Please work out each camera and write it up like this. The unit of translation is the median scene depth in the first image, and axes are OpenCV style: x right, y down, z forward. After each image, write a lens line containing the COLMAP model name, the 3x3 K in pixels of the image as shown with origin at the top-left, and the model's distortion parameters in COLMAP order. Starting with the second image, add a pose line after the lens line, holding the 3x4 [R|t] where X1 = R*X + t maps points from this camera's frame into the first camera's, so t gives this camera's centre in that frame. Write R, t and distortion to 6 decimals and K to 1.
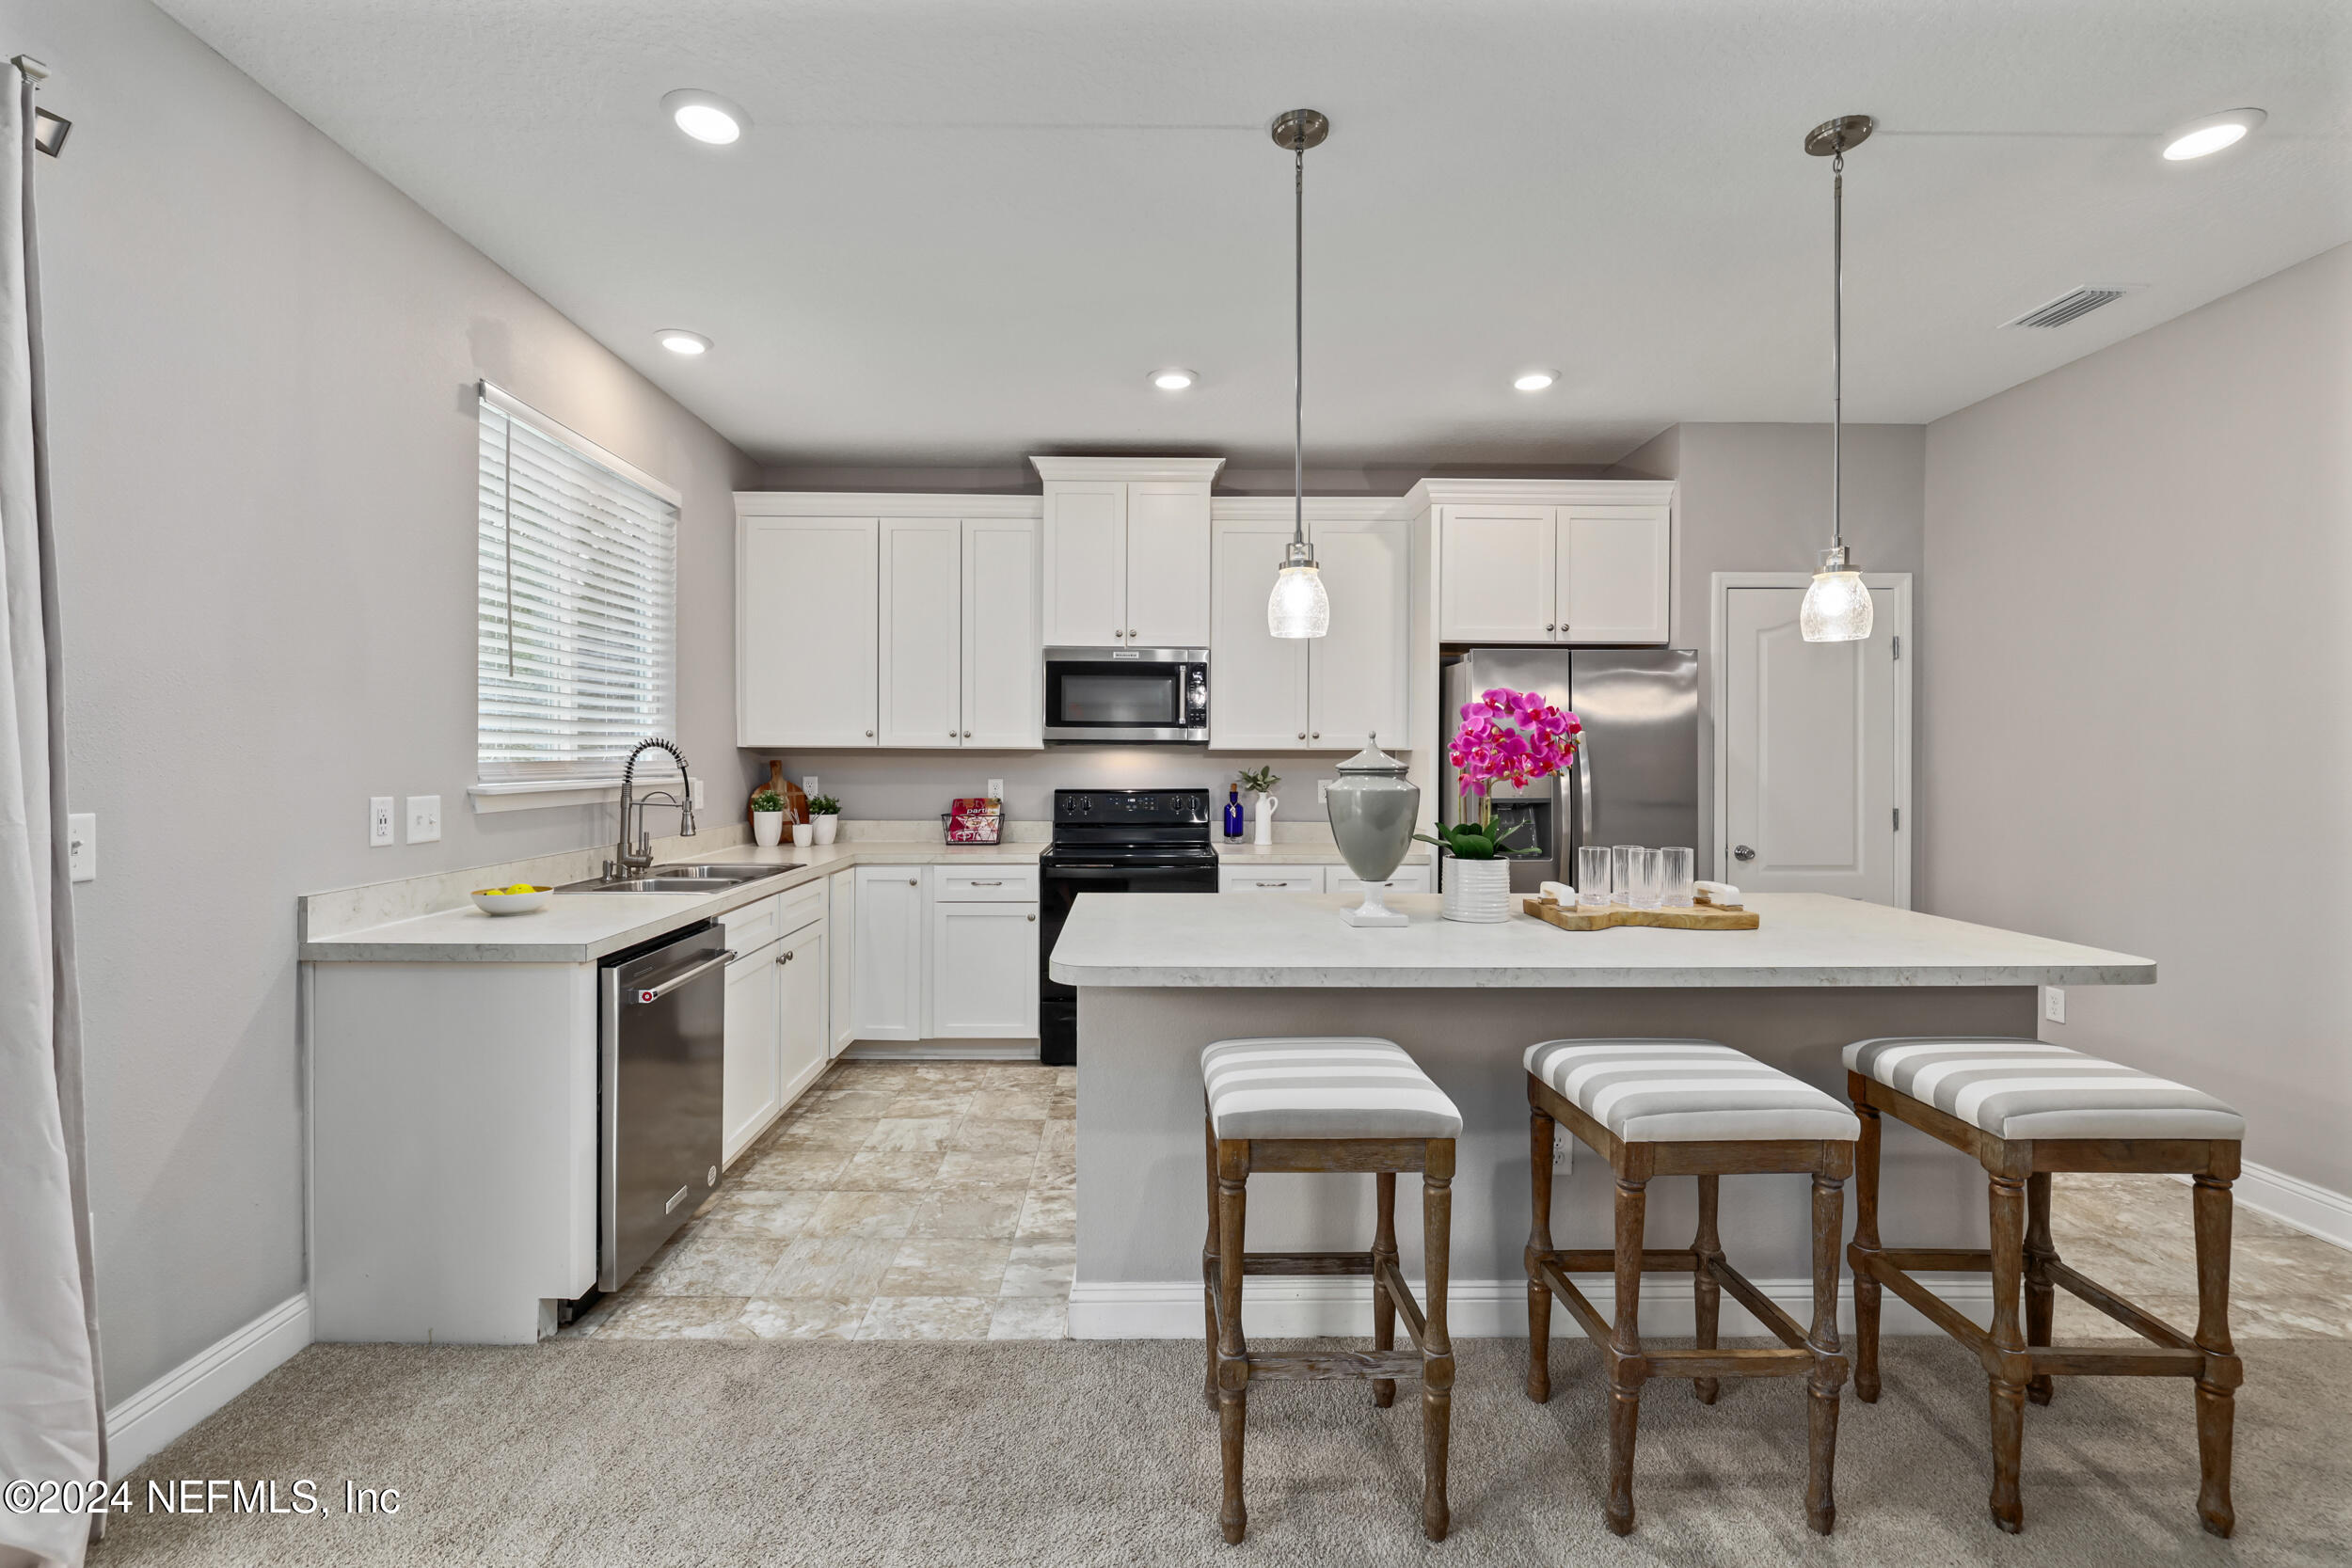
lens RADIAL K [[998.6, 0, 1151.5], [0, 998.6, 760.0], [0, 0, 1]] dist [-0.002922, 0.000177]
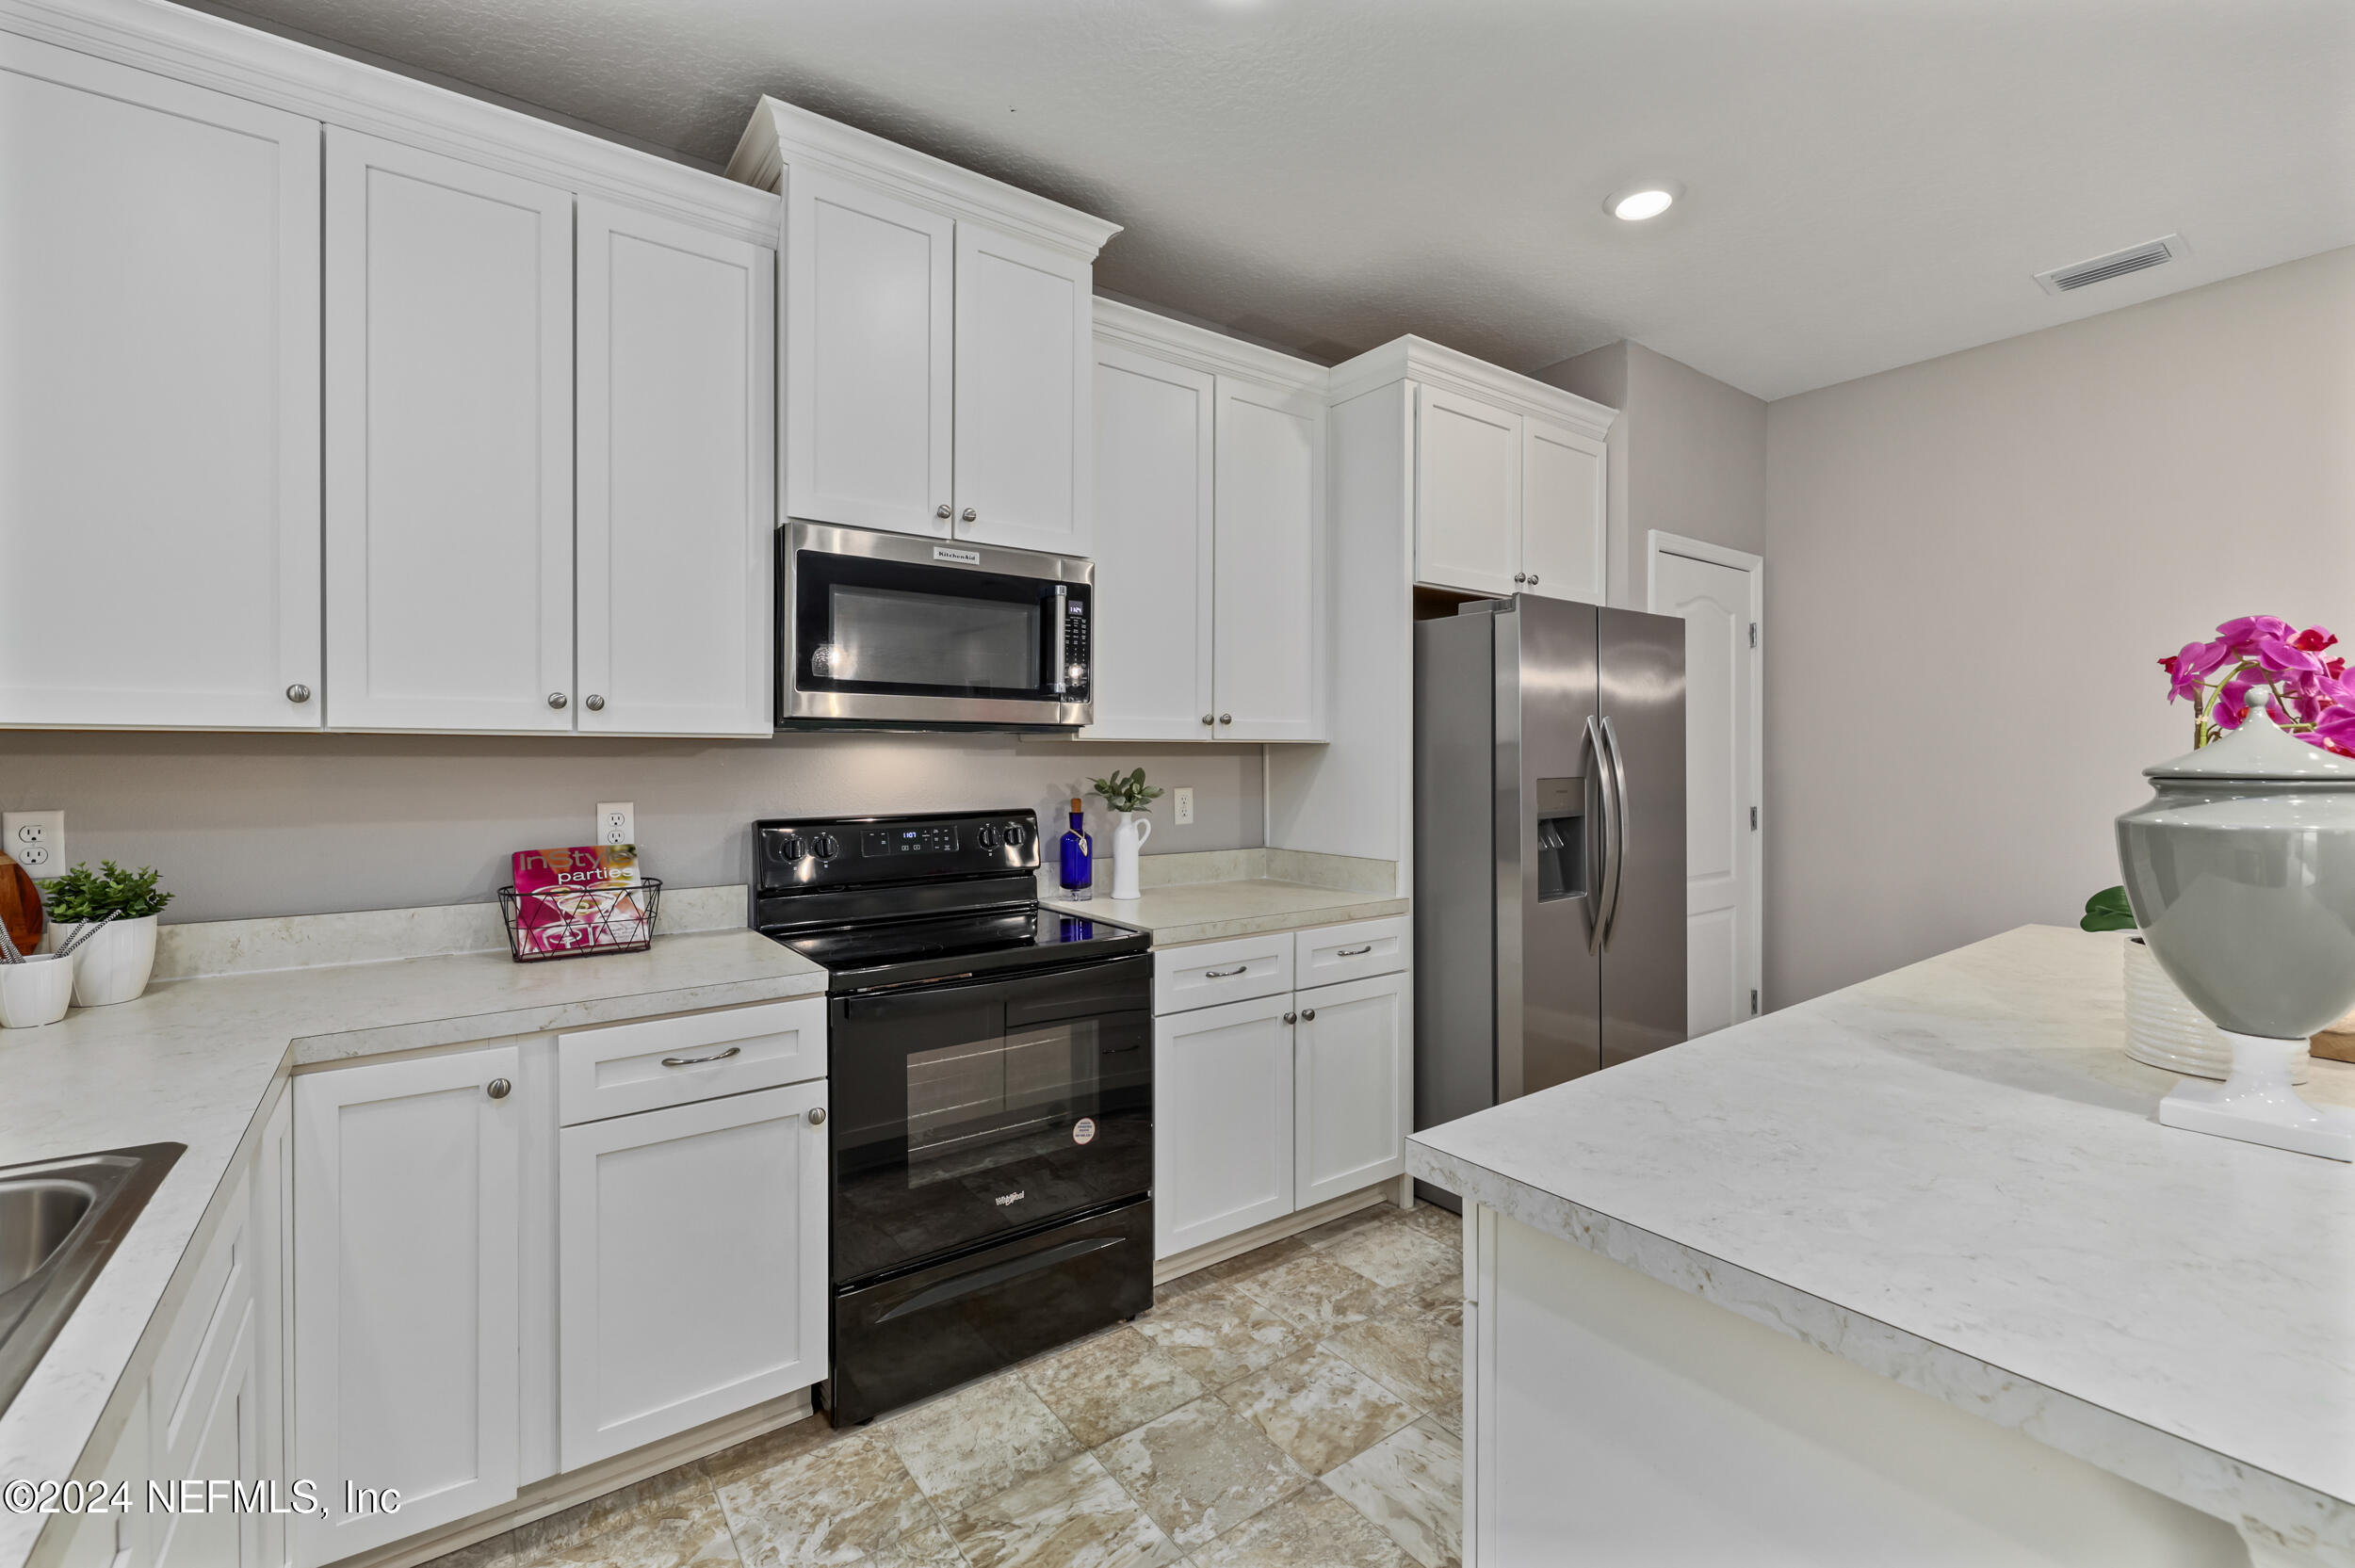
lens RADIAL K [[999.9, 0, 1153.0], [0, 999.9, 760.0], [0, 0, 1]] dist [-0.002922, 0.000177]
pose [[0.817886, -0.006142, 0.575348, -0.235992], [0.005288, 0.999981, 0.003158, -0.001126], [-0.575357, 0.000459, 0.817903, 0.514344]]
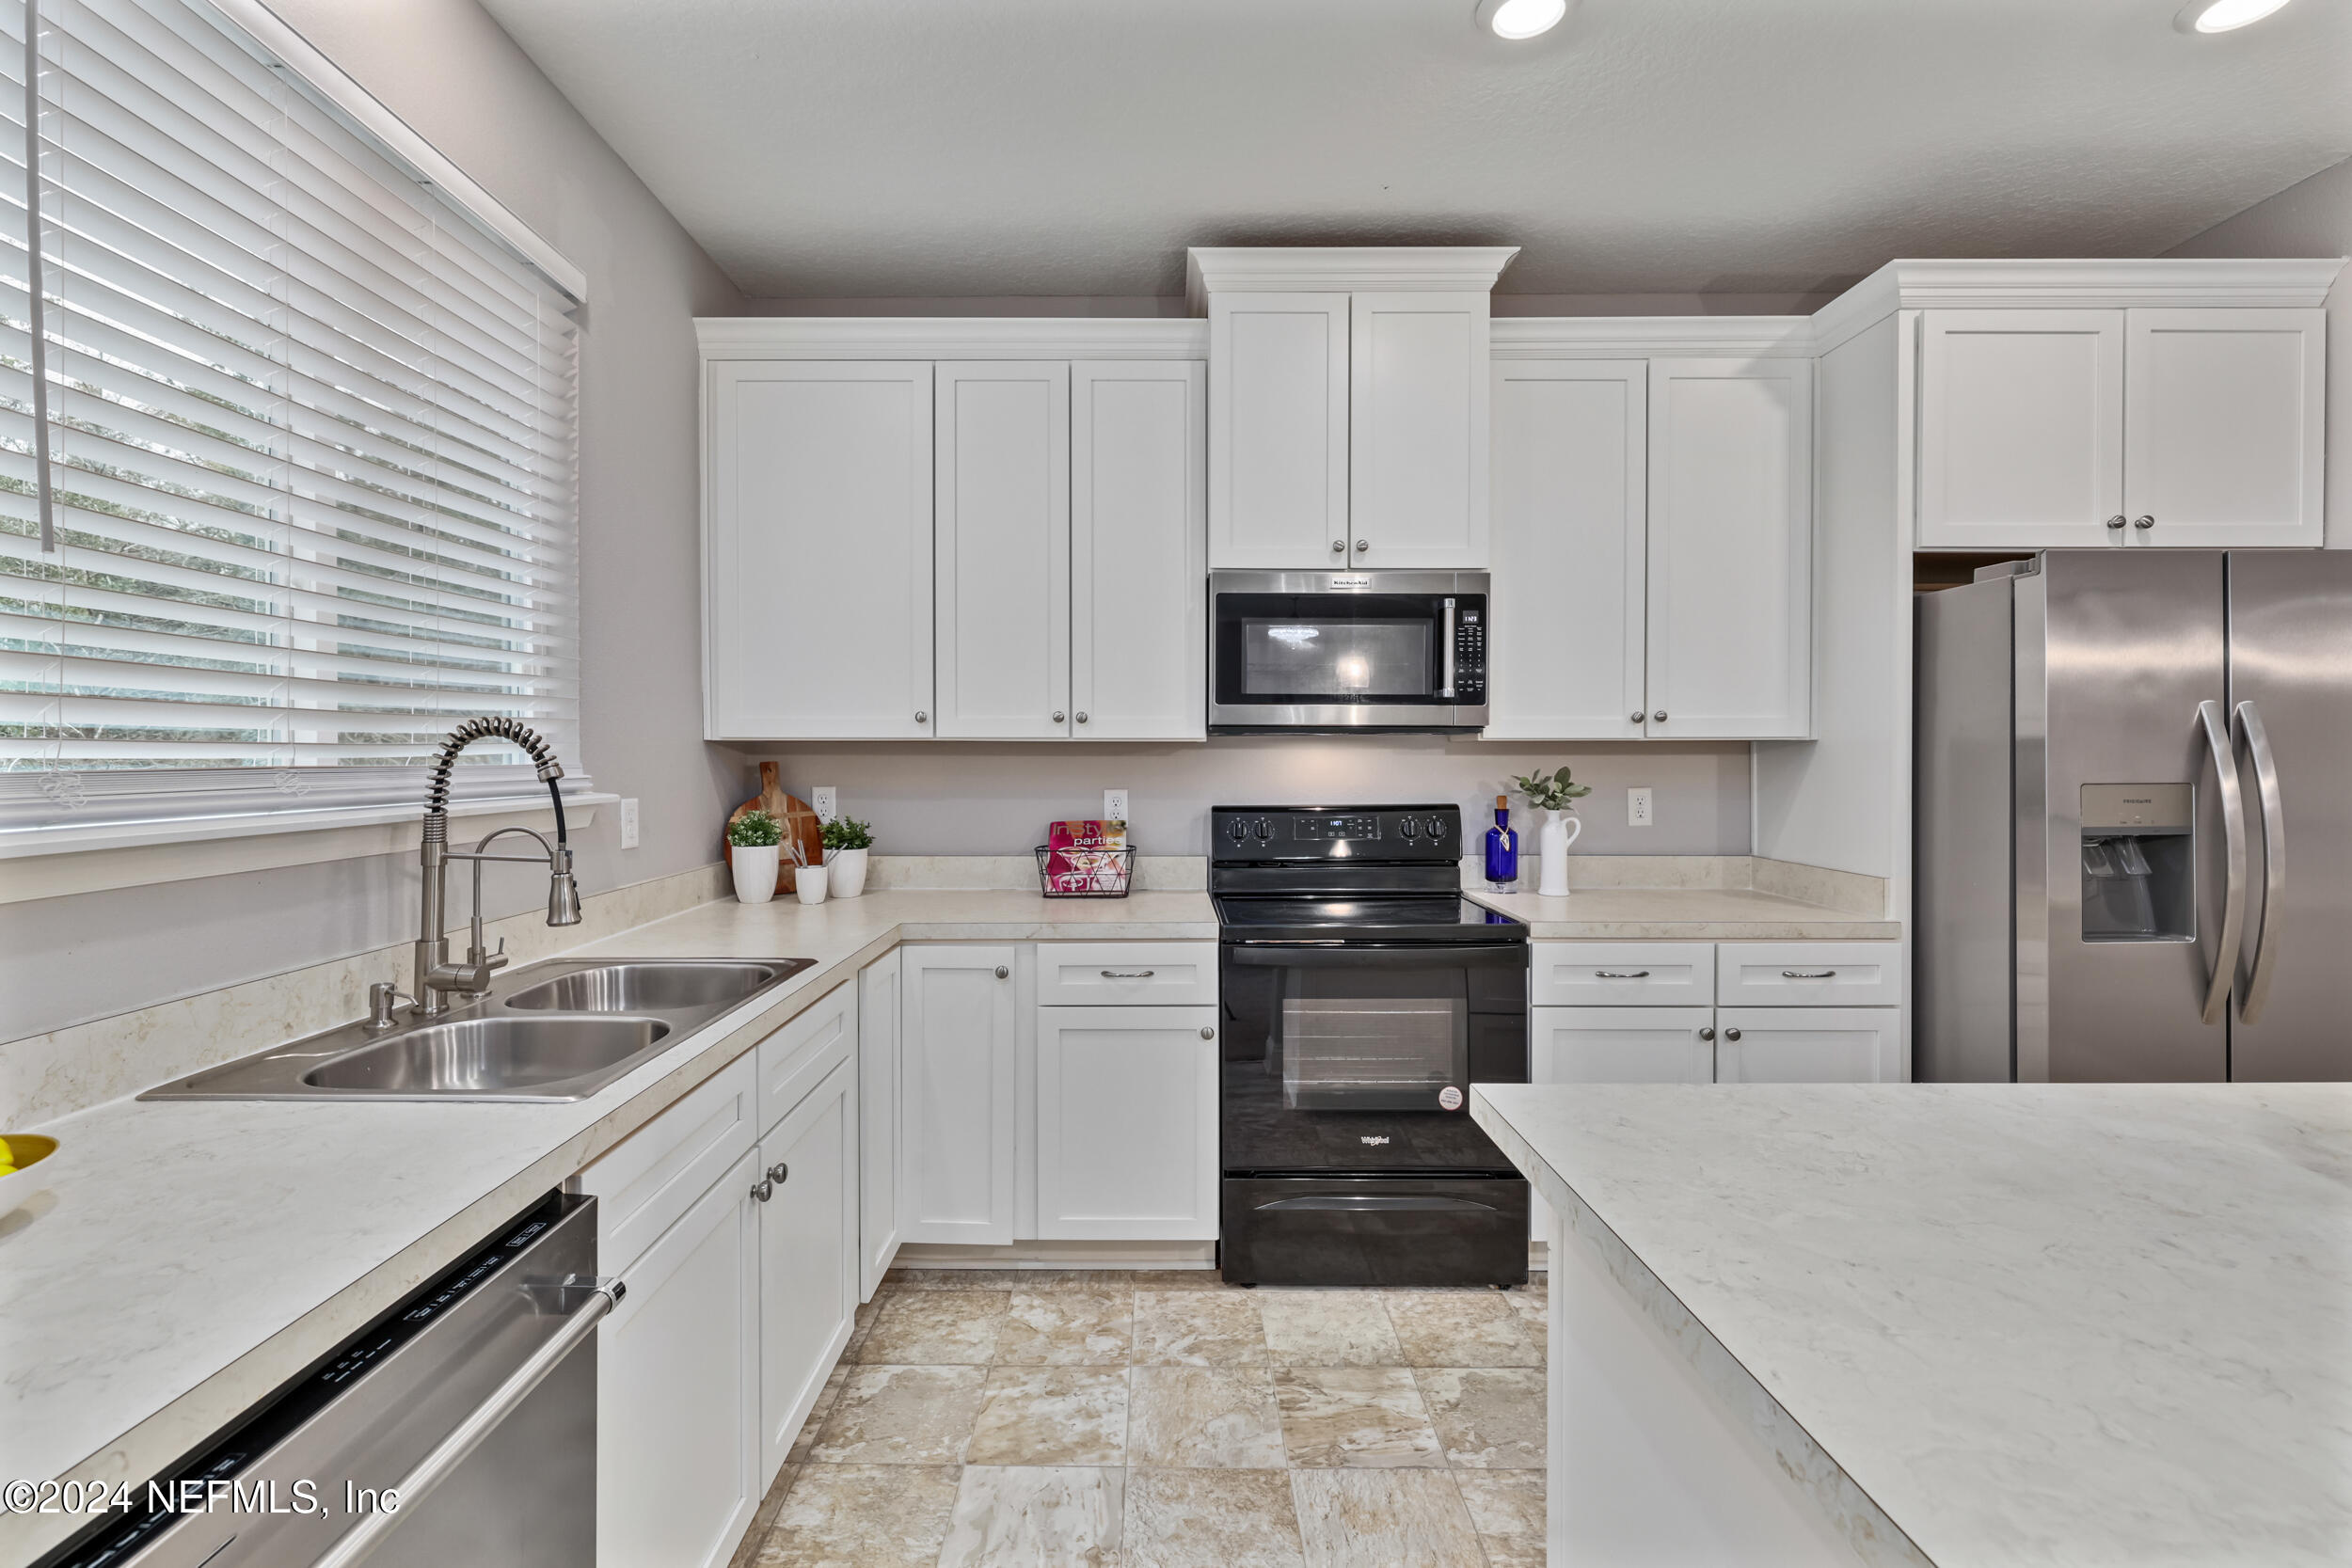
lens RADIAL K [[998.6, 0, 1151.5], [0, 998.6, 760.0], [0, 0, 1]] dist [-0.002922, 0.000177]
pose [[0.999877, -0.004554, -0.015017, -0.133594], [0.004578, 0.999988, 0.001586, -0.000700], [0.015009, -0.001654, 0.999886, 0.396935]]
